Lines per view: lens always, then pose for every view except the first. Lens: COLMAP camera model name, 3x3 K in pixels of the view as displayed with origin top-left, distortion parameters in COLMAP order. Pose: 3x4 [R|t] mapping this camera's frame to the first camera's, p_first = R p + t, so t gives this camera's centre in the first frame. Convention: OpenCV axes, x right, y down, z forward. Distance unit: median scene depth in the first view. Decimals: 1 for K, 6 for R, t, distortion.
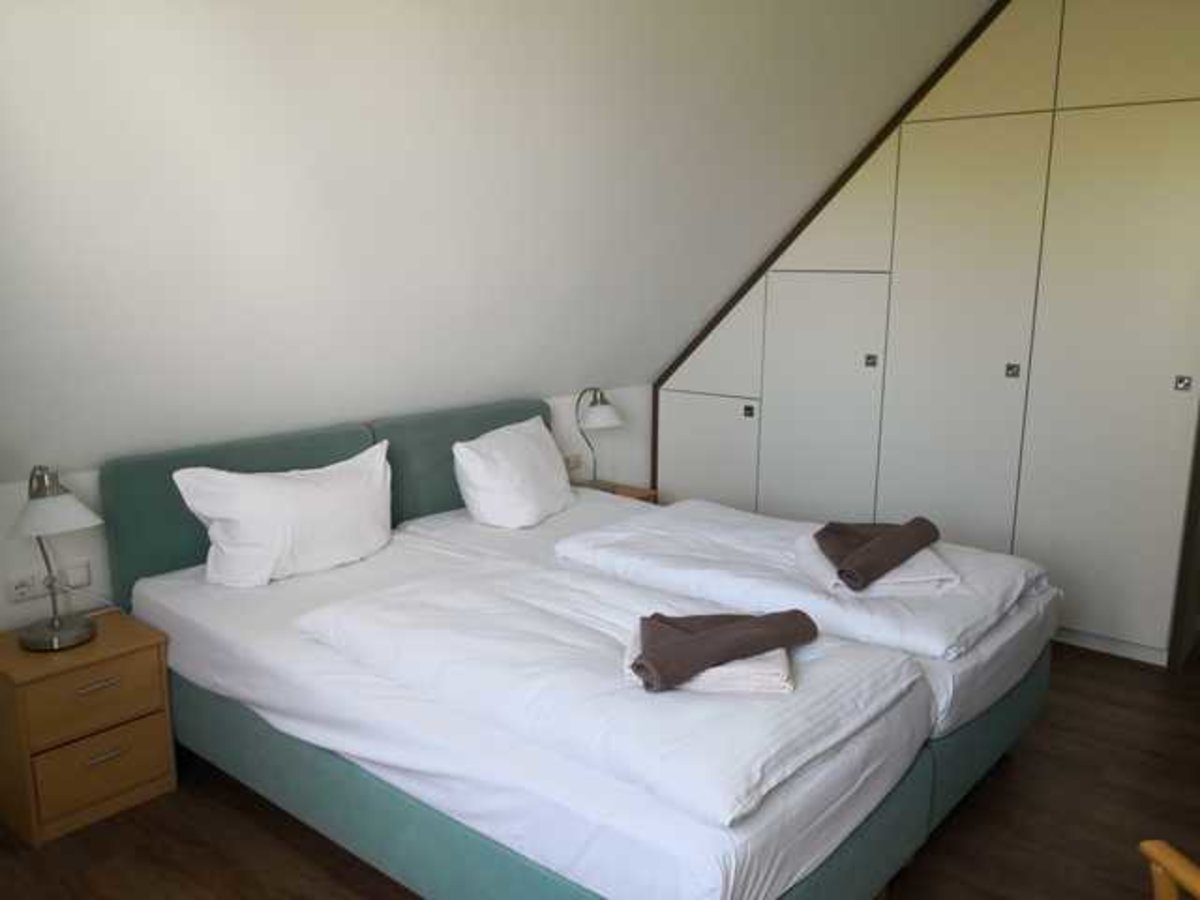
lens RADIAL K [[985.5, 0, 600.0], [0, 985.5, 450.0], [0, 0, 1]] dist [0.011280, 0.001152]
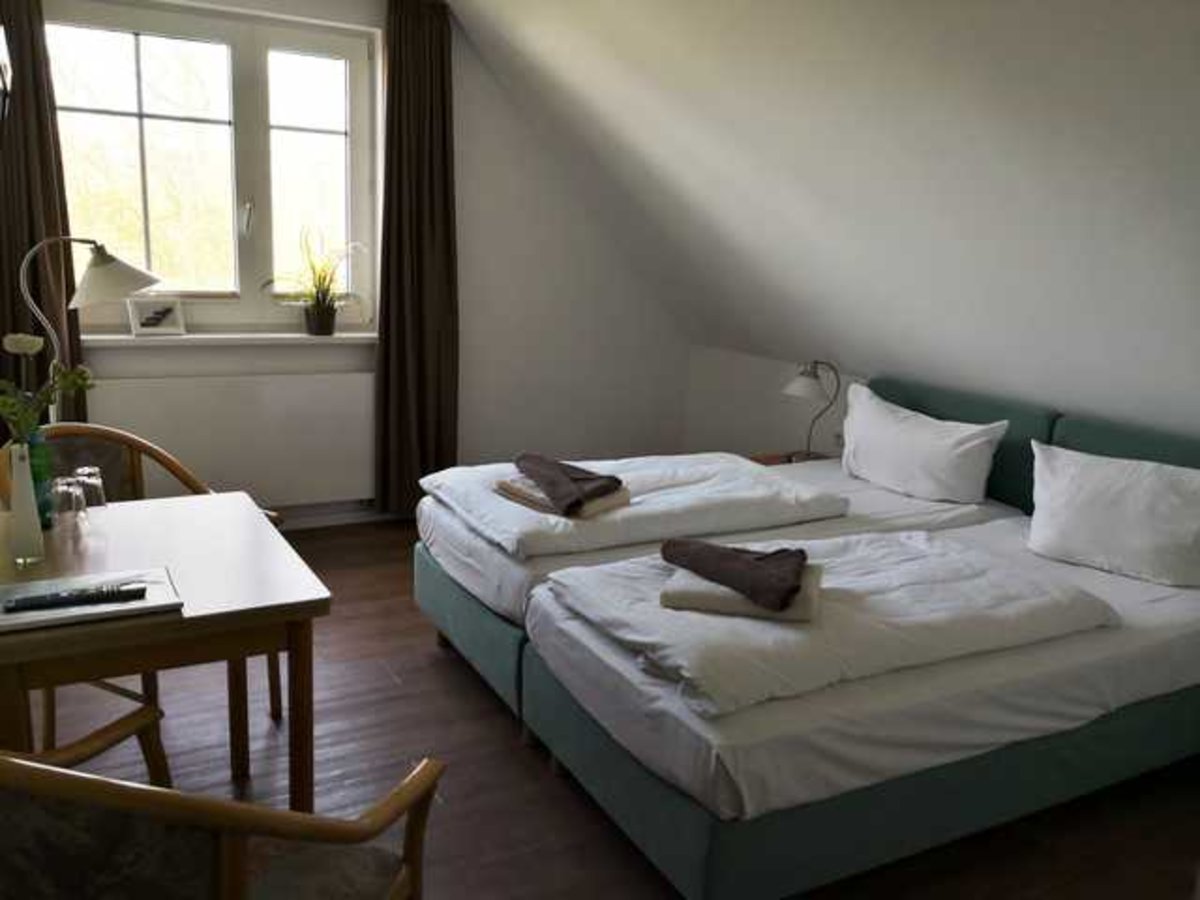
lens RADIAL K [[985.5, 0, 600.0], [0, 985.5, 450.0], [0, 0, 1]] dist [0.011280, 0.001152]
pose [[-0.355891, 0.187152, -0.915596, 0.985938], [-0.224732, 0.933852, 0.278237, -0.191193], [0.907104, 0.304786, -0.290290, 0.993643]]
